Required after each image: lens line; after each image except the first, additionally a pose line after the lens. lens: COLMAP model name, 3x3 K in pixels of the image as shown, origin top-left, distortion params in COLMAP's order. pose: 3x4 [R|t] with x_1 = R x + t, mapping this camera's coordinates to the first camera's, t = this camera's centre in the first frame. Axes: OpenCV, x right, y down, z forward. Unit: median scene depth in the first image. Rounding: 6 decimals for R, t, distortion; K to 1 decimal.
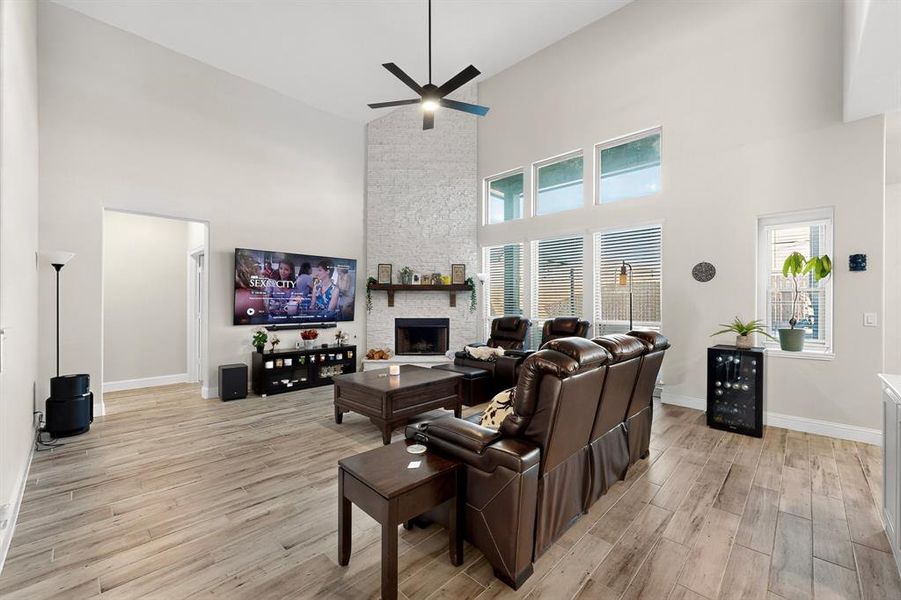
lens RADIAL K [[367.3, 0, 453.4], [0, 367.3, 302.3], [0, 0, 1]] dist [-0.000399, -0.000029]
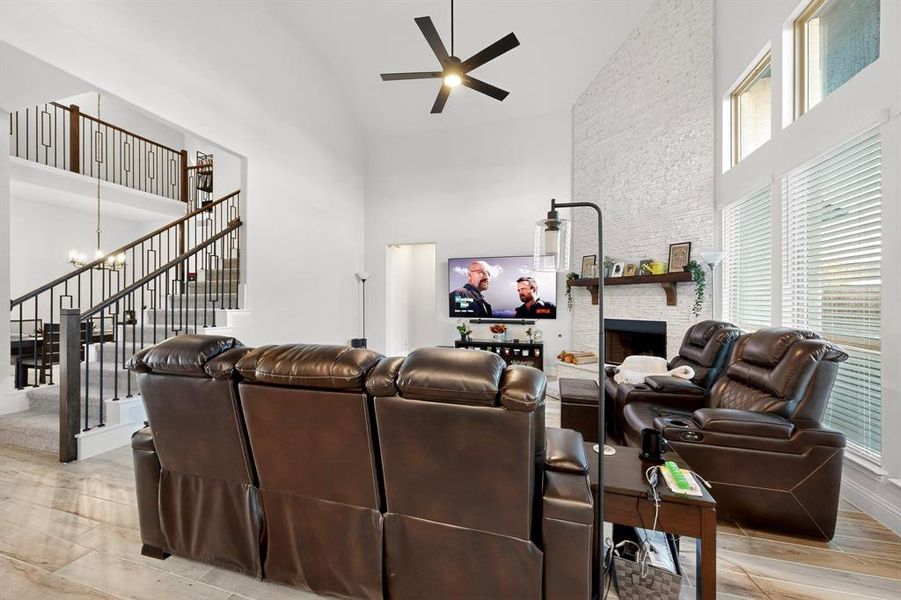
lens RADIAL K [[337.9, 0, 450.3], [0, 337.9, 300.6], [0, 0, 1]] dist [0.001641, 0.000049]
pose [[0.462921, -0.002268, -0.886397, 0.522462], [-0.001934, 0.999992, -0.003569, 0.008440], [0.886398, 0.003367, 0.462912, 0.472267]]
